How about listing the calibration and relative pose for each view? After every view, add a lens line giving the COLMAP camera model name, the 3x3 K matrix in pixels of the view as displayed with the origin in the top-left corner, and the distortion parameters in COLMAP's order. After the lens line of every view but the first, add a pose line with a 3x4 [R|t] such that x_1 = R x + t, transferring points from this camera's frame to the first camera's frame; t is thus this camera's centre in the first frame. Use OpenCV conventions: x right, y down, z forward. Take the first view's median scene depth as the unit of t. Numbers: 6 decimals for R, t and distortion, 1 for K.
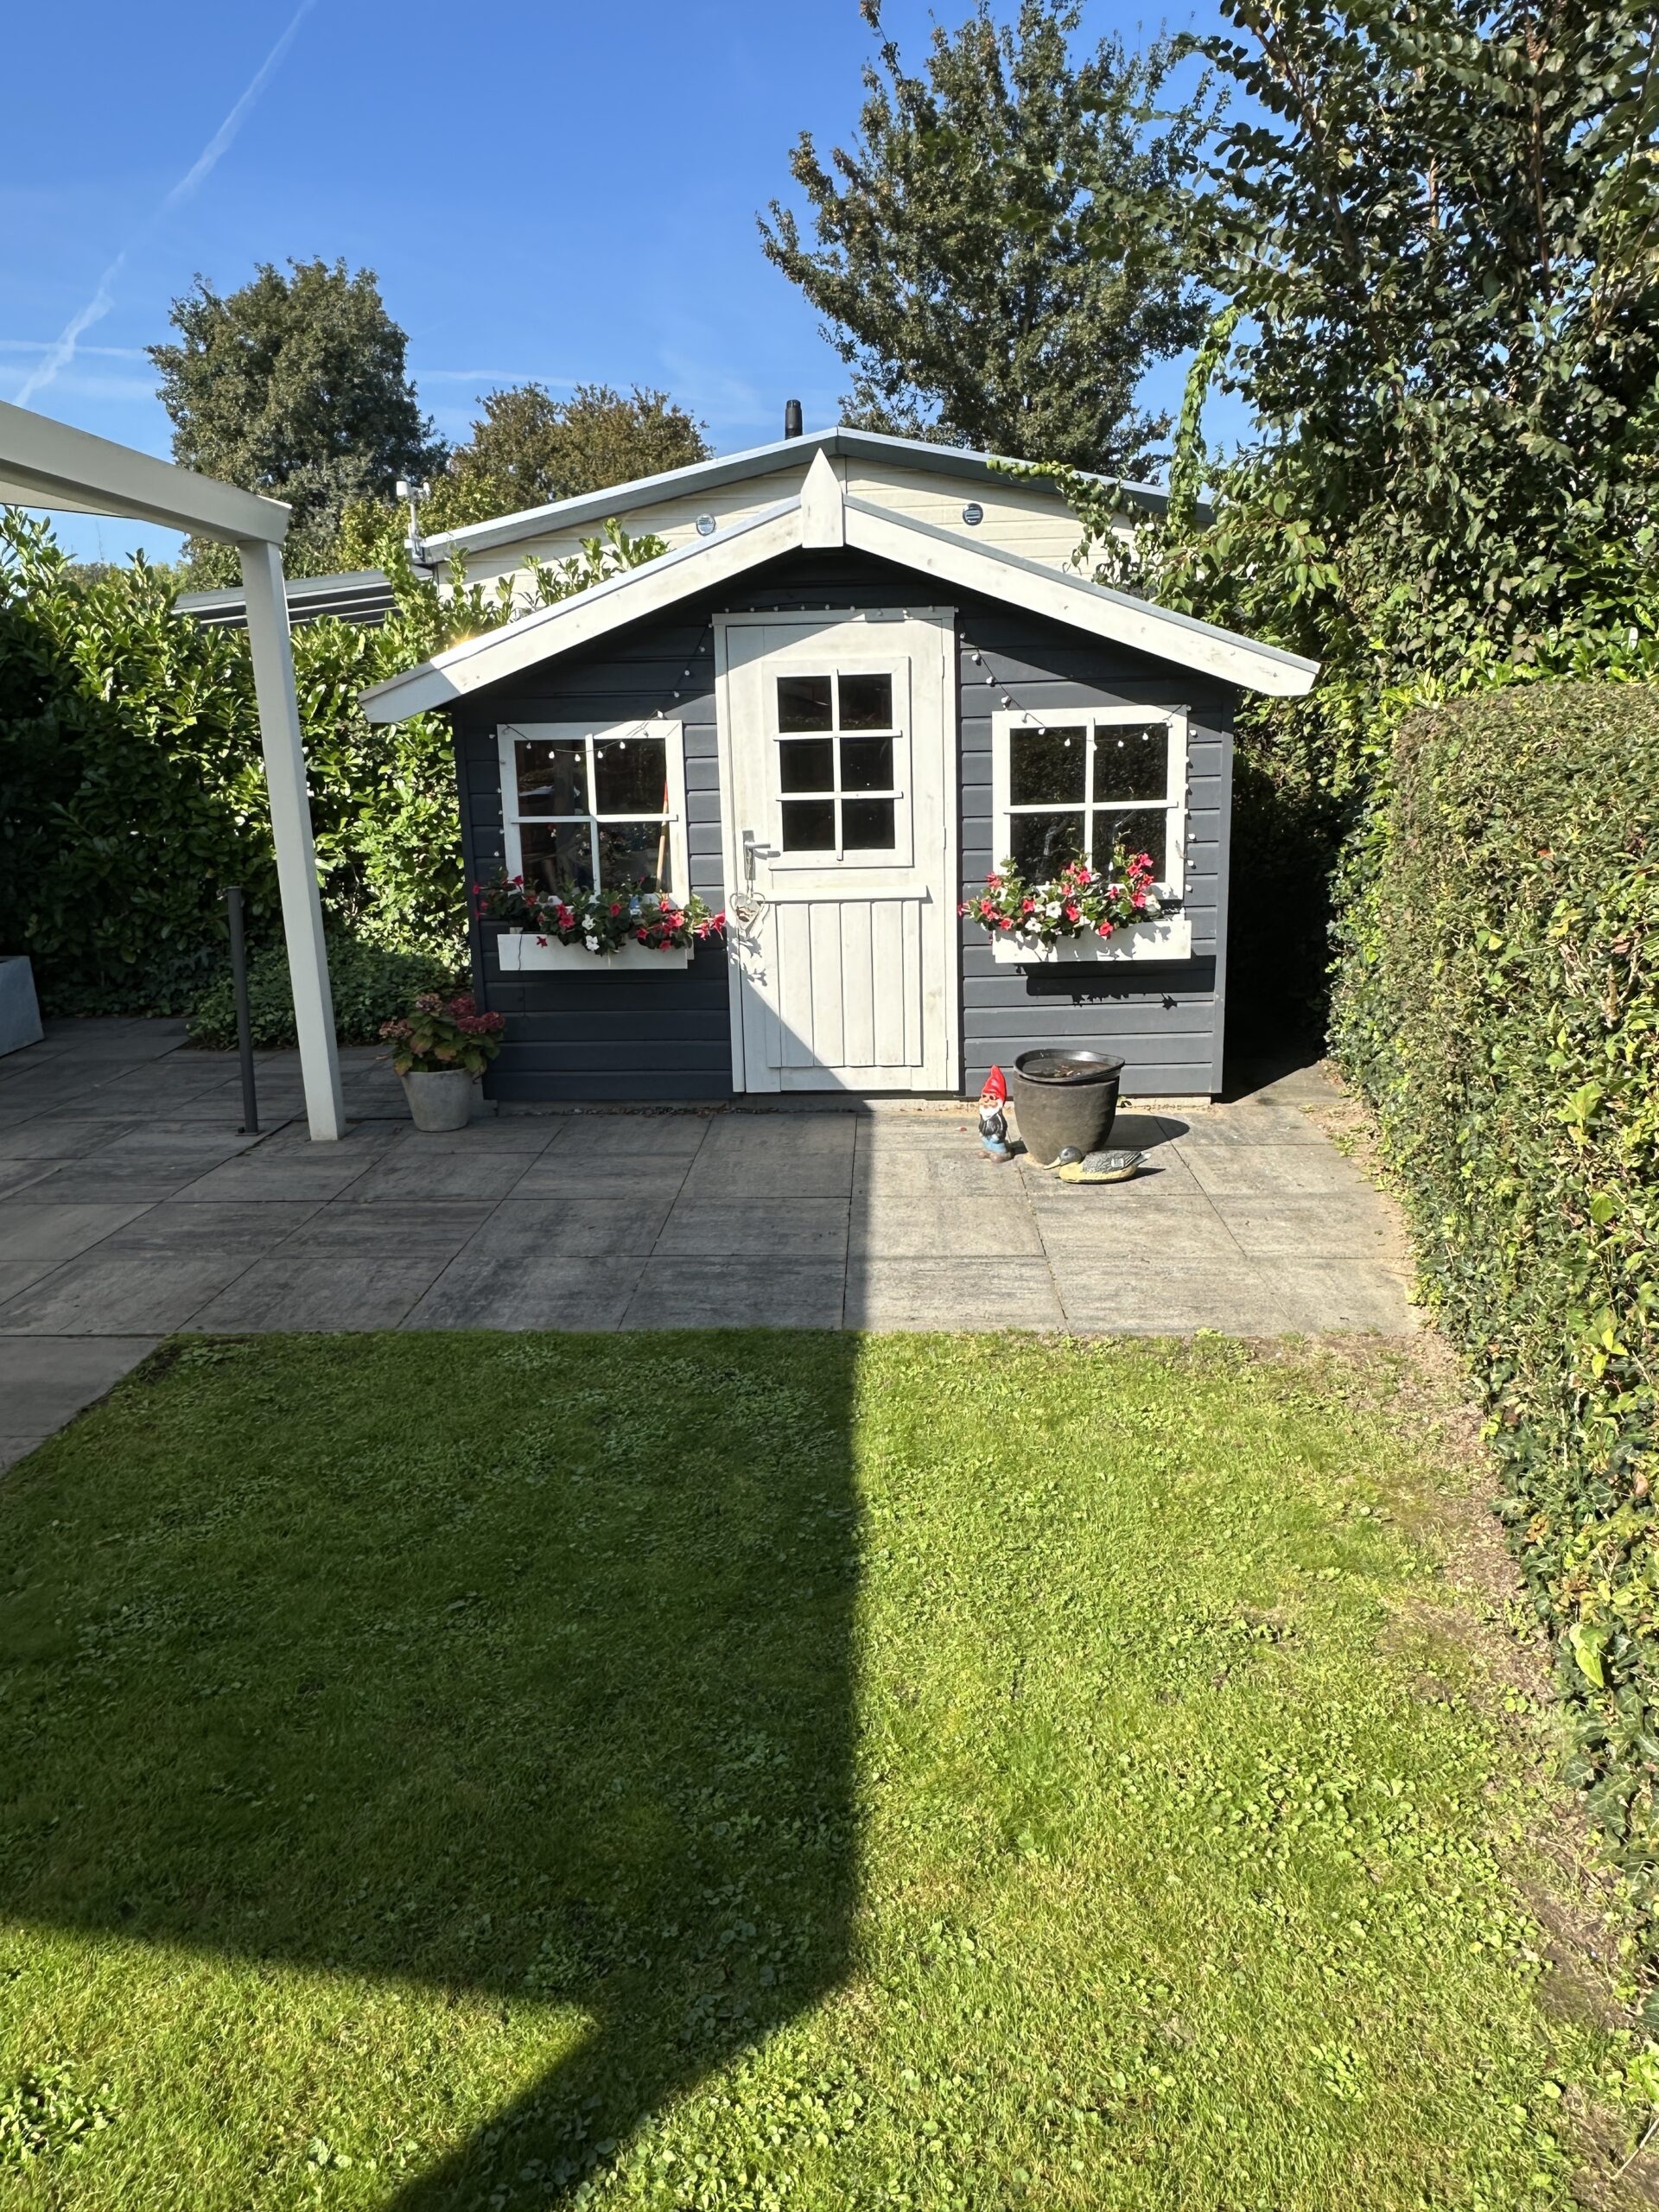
lens RADIAL K [[1503.6, 0, 830.2], [0, 1503.6, 1120.0], [0, 0, 1]] dist [-0.004006, -0.002752]
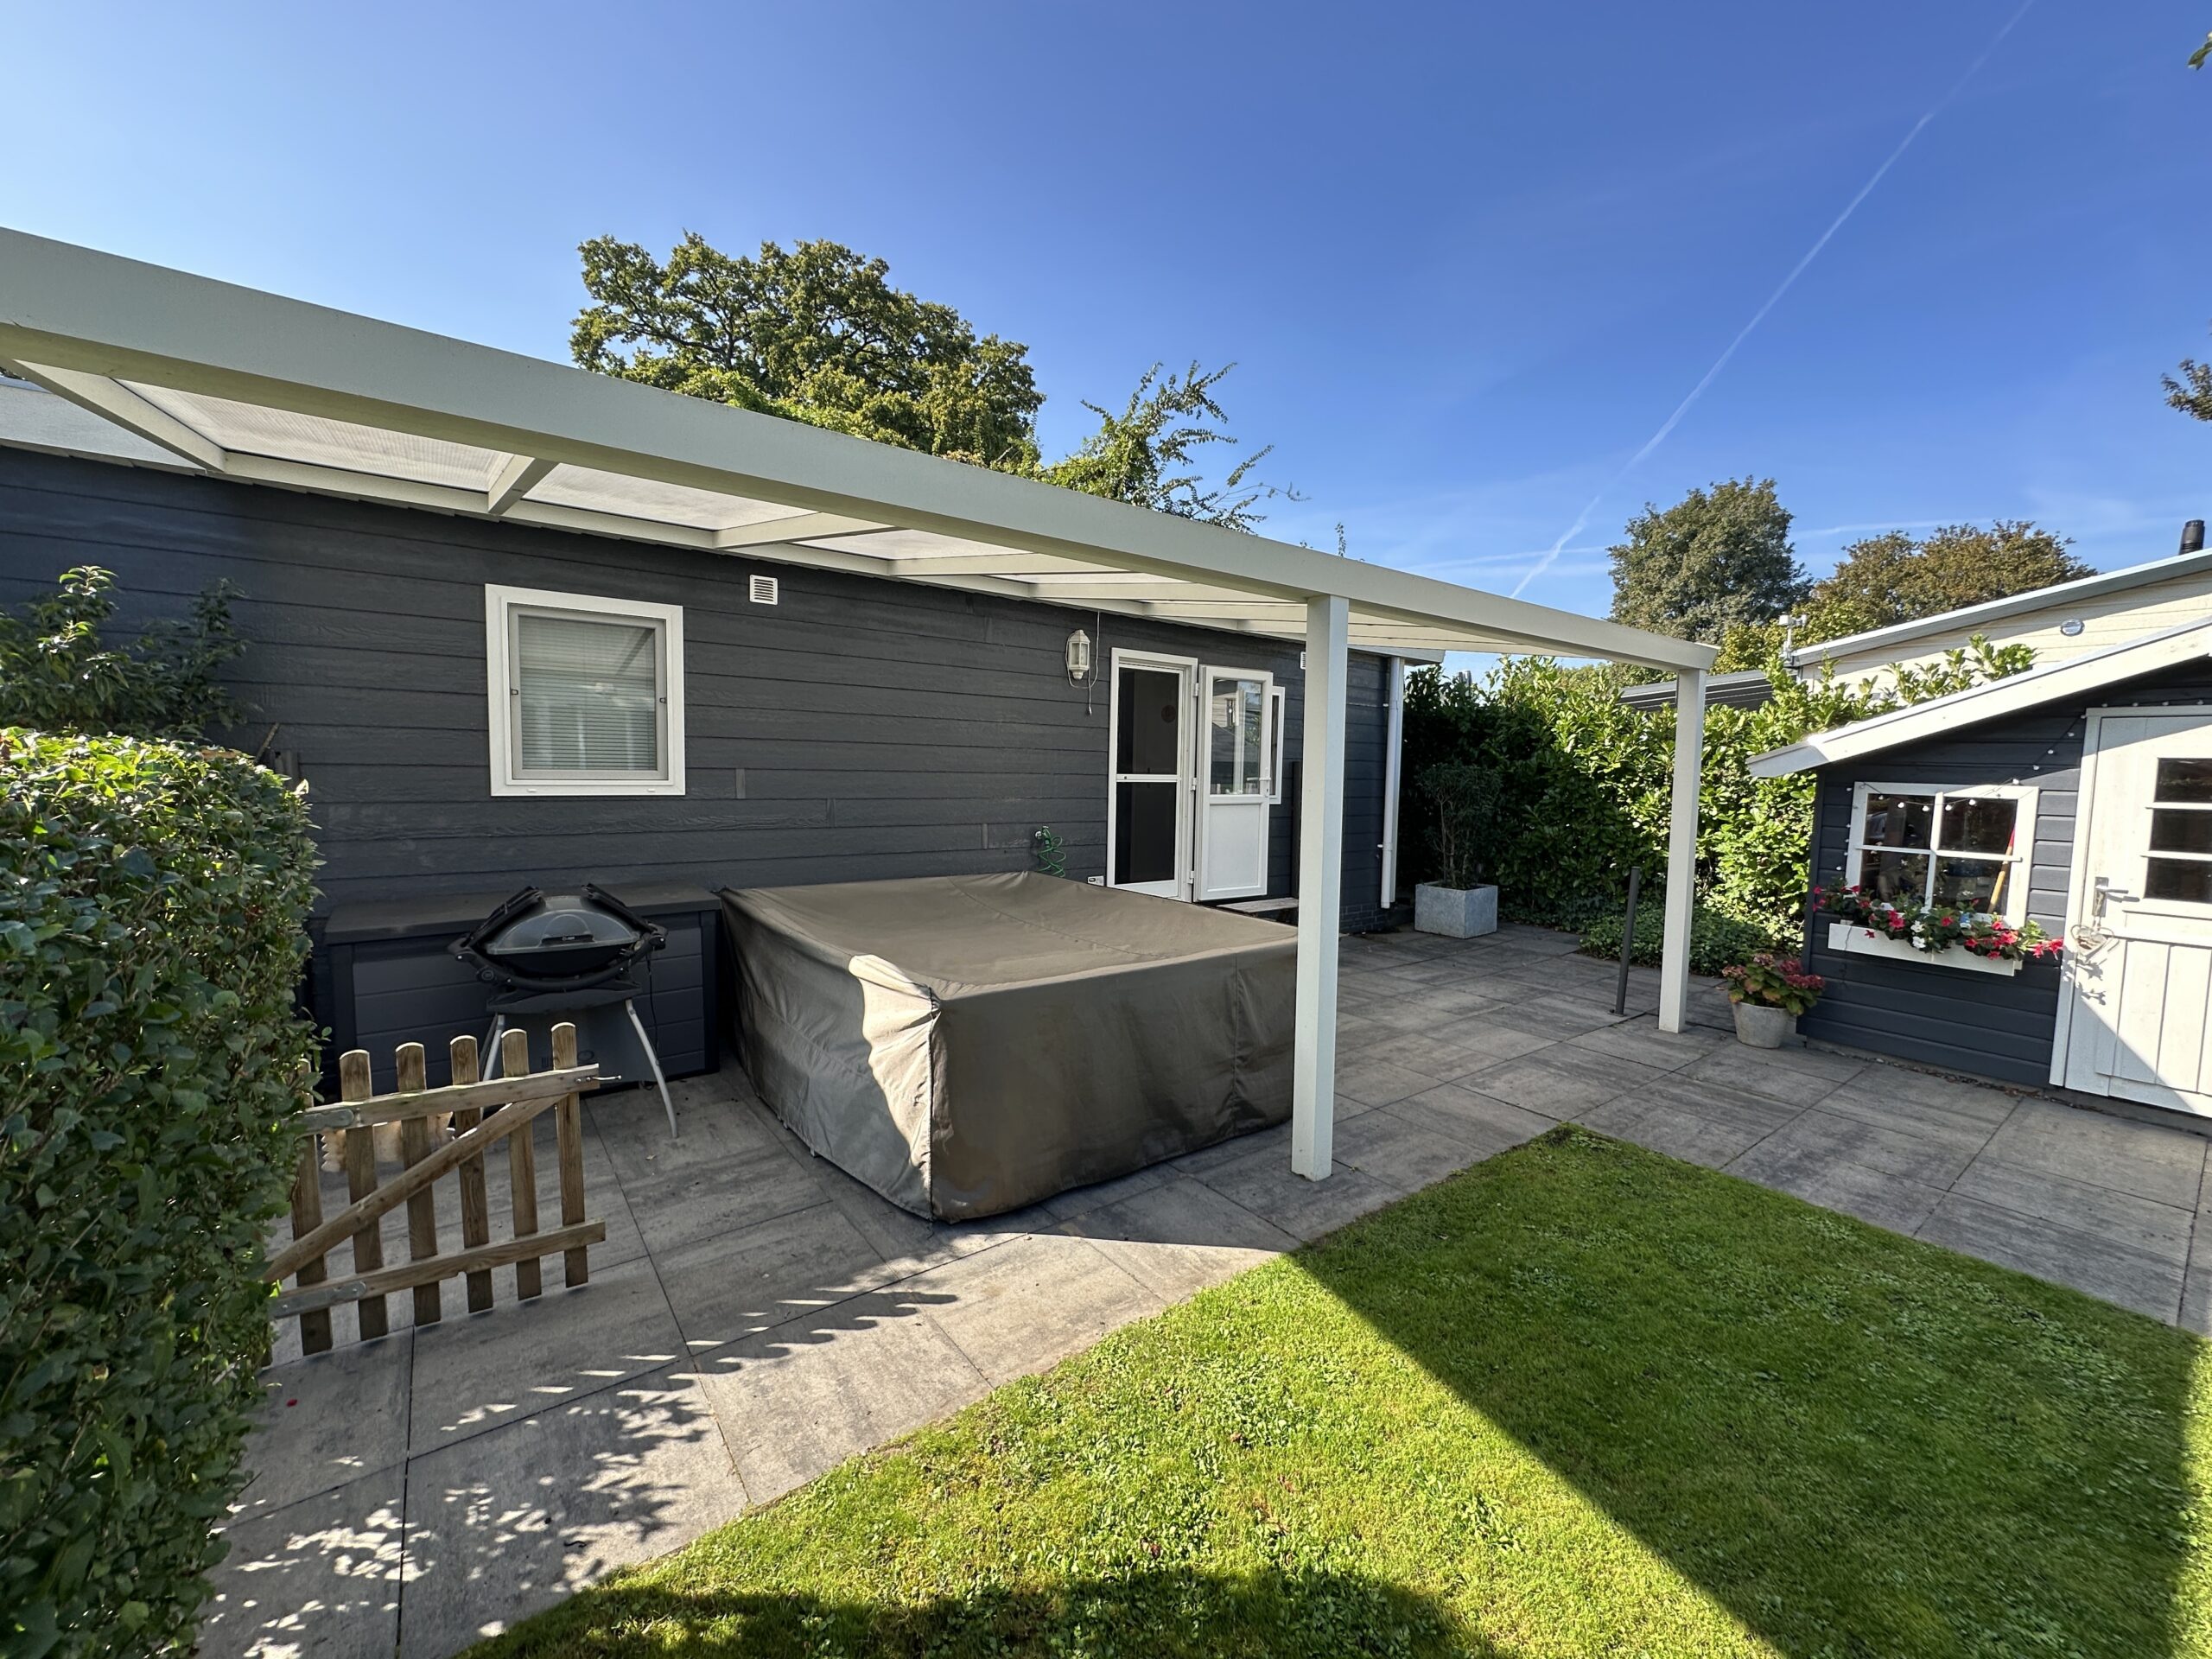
lens RADIAL K [[880.5, 0, 1106.6], [0, 880.5, 826.2], [0, 0, 1]] dist [-0.002231, 0.000065]
pose [[0.628909, 0.095367, -0.771608, -0.016877], [-0.228644, 0.971249, -0.066317, 0.000656], [0.743099, 0.218131, 0.632632, -0.067417]]
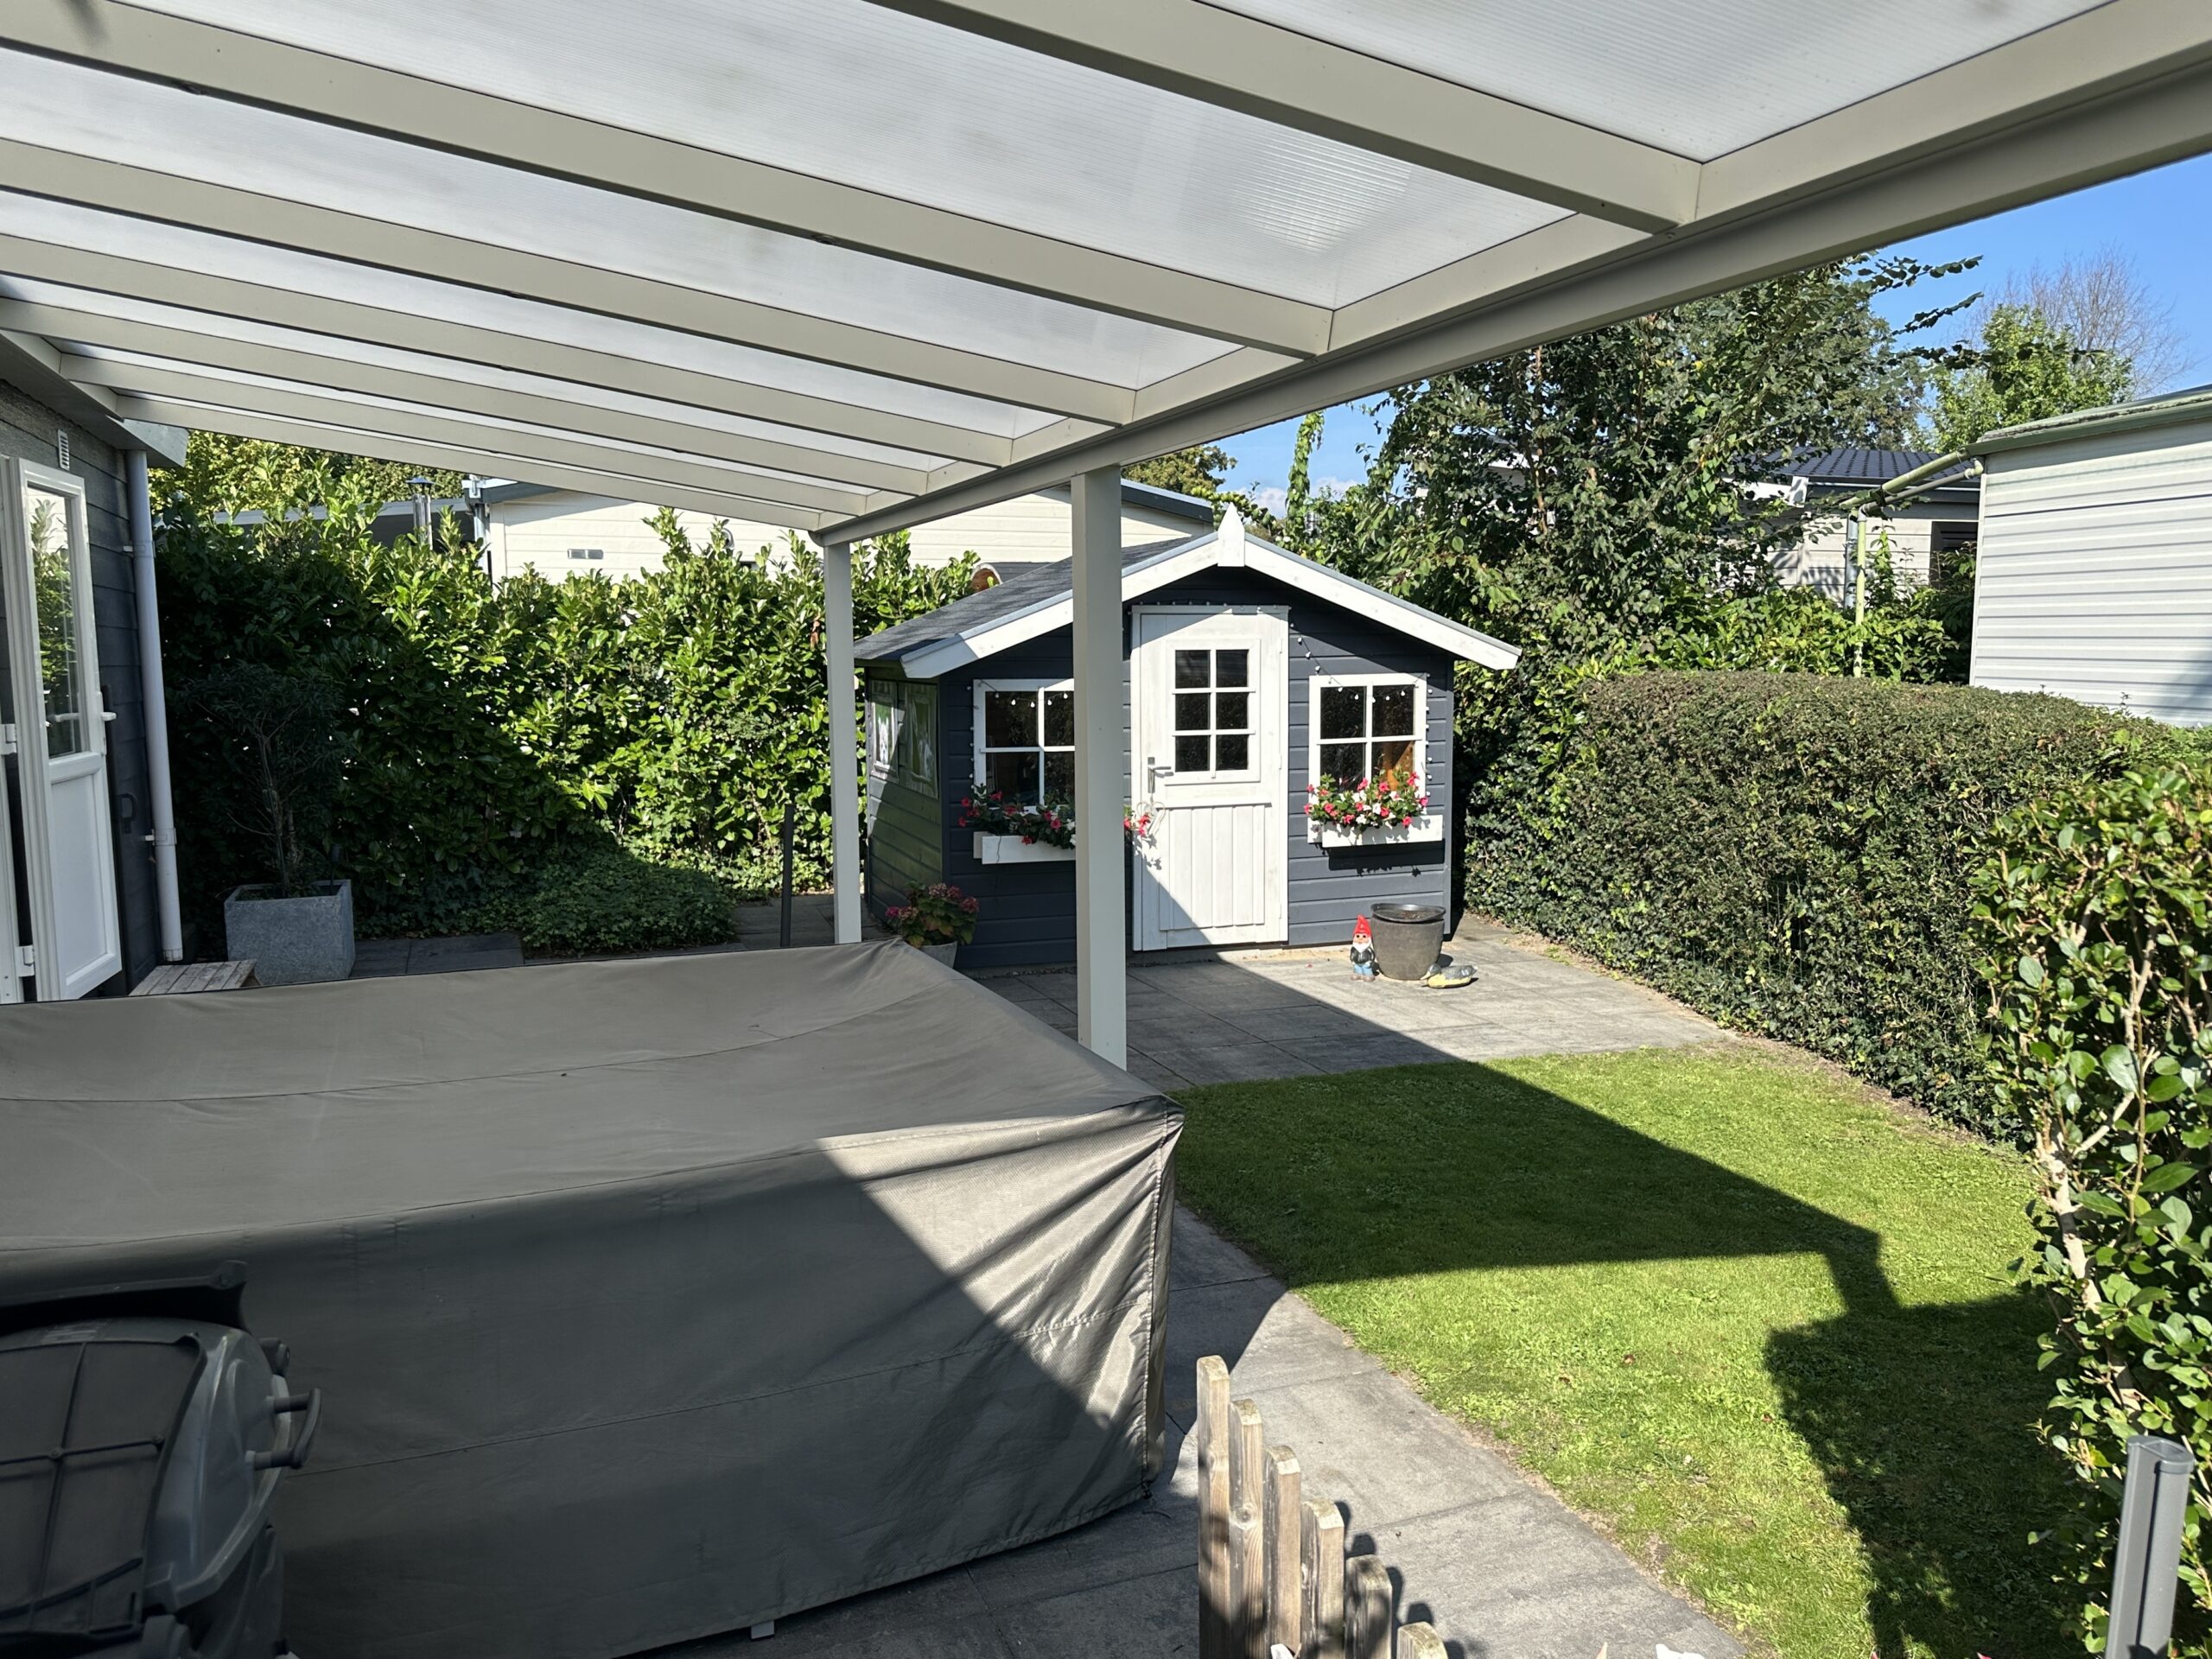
lens RADIAL K [[1589.4, 0, 1106.0], [0, 1589.4, 829.5], [0, 0, 1]] dist [0.127545, -0.230543]
pose [[0.917977, -0.023300, 0.395949, -0.674465], [0.079655, 0.988765, -0.126487, 0.053871], [-0.388553, 0.147652, 0.909519, -0.299447]]
